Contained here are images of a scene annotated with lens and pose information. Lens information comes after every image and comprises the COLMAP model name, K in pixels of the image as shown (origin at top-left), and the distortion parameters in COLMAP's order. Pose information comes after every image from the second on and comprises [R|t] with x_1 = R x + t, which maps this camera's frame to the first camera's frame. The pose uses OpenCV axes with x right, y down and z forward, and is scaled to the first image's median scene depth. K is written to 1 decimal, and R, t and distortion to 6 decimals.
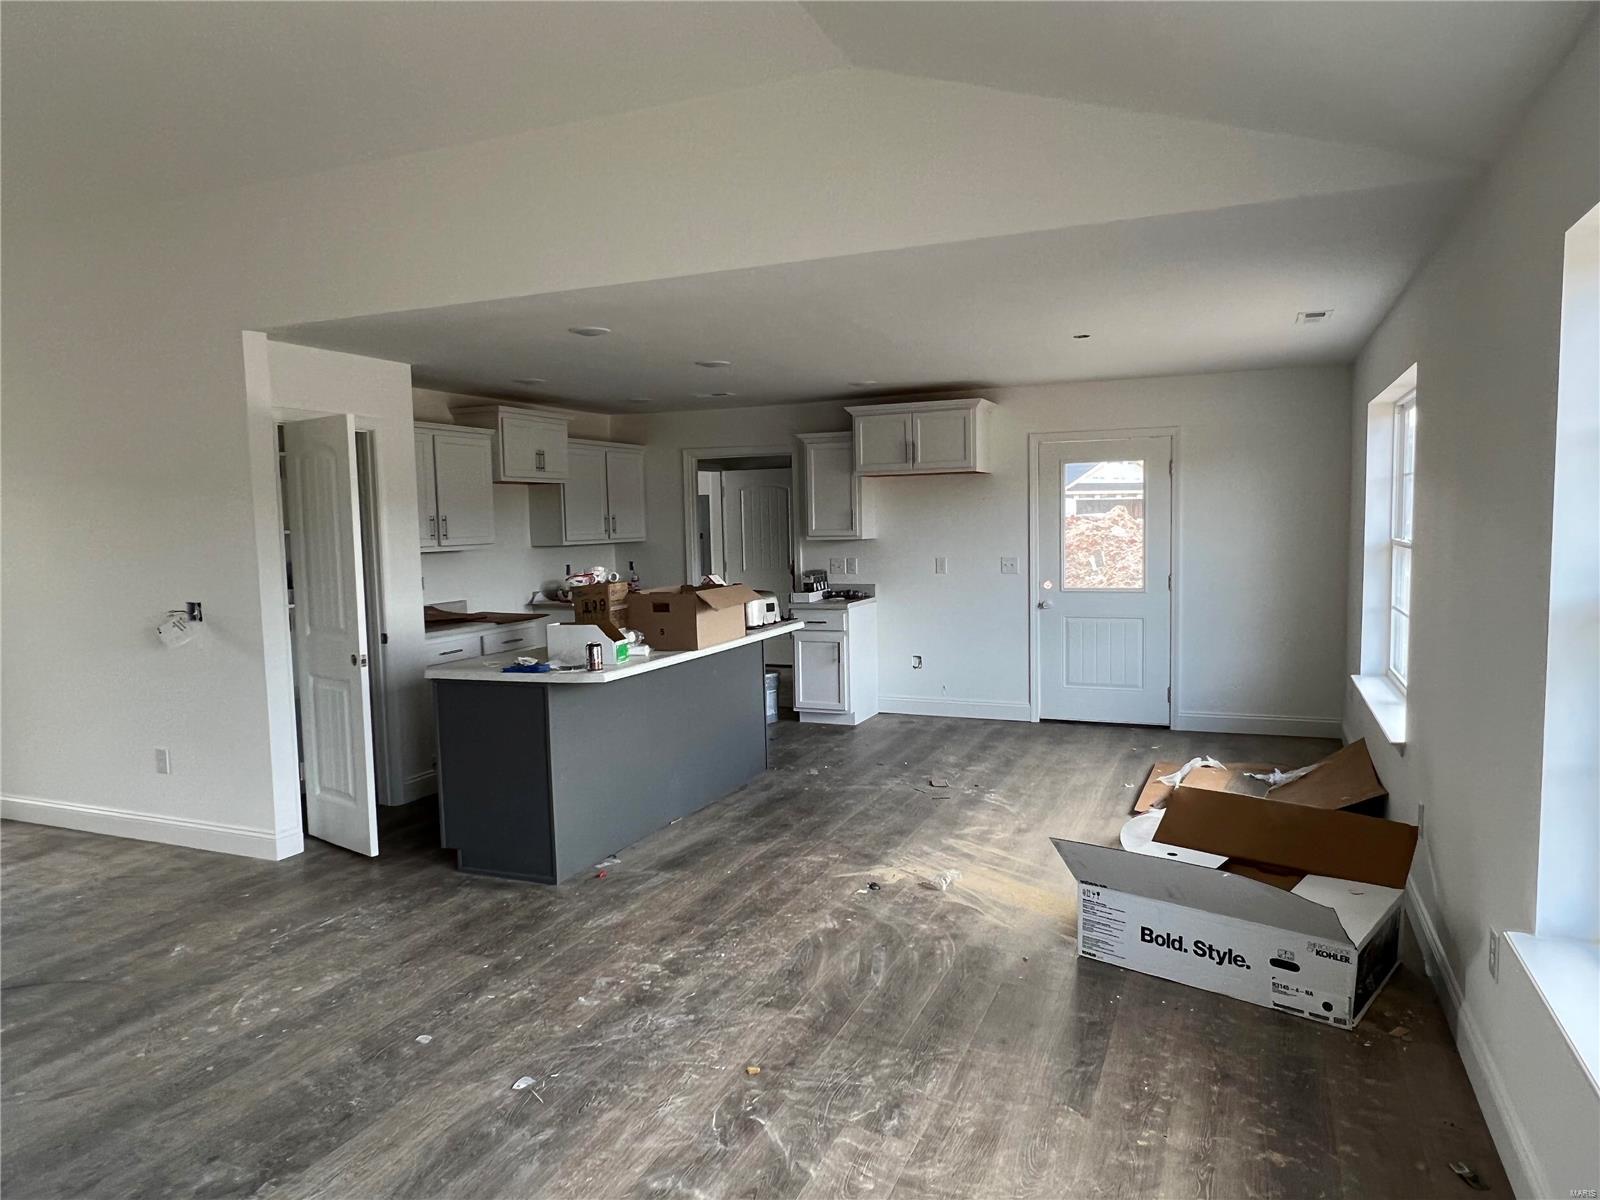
lens RADIAL K [[1041.3, 0, 802.3], [0, 1041.3, 604.8], [0, 0, 1]] dist [-0.025511, 0.002716]
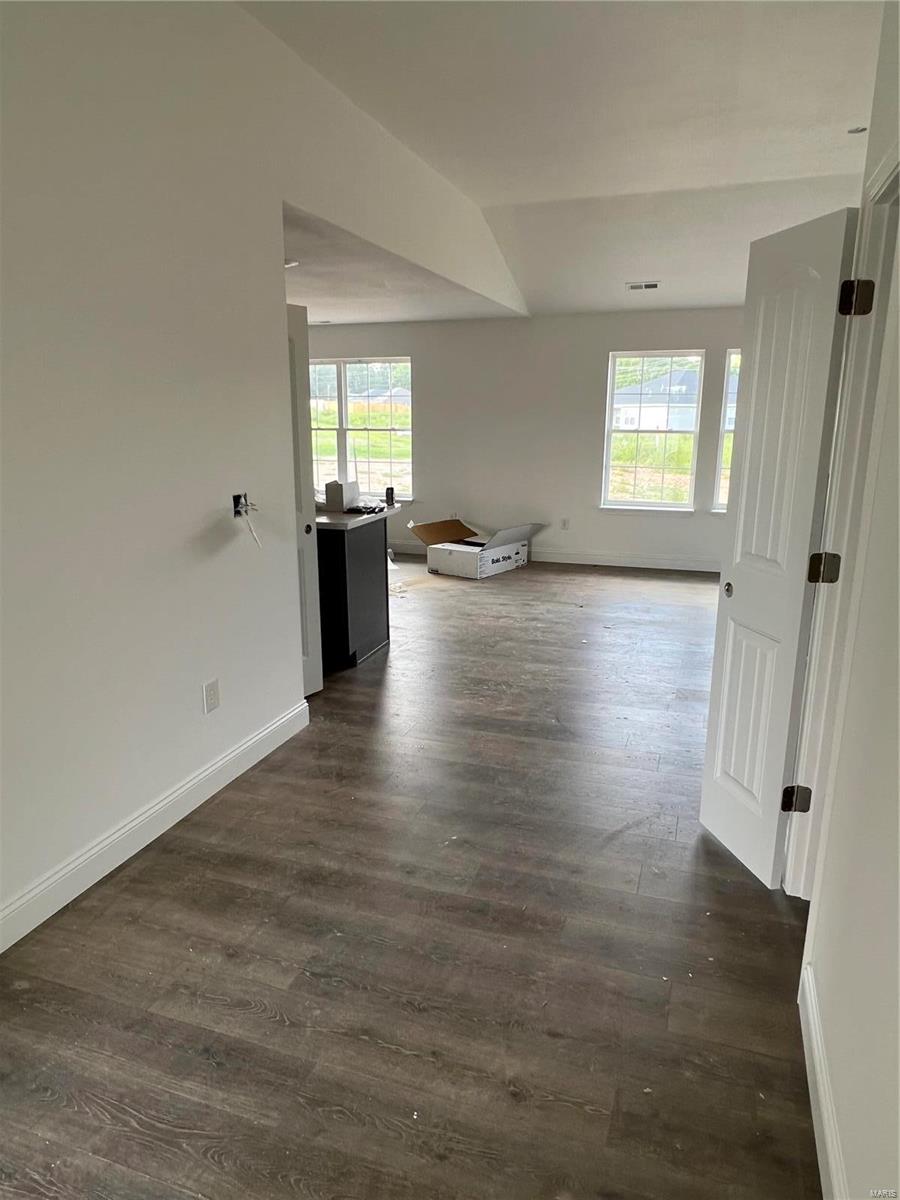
lens RADIAL K [[781.0, 0, 449.3], [0, 781.0, 599.5], [0, 0, 1]] dist [-0.025511, 0.002716]
pose [[-0.054595, -0.217361, 0.974563, -1.743460], [0.084447, 0.971517, 0.221412, -0.065779], [-0.994931, 0.094387, -0.034684, 1.172407]]
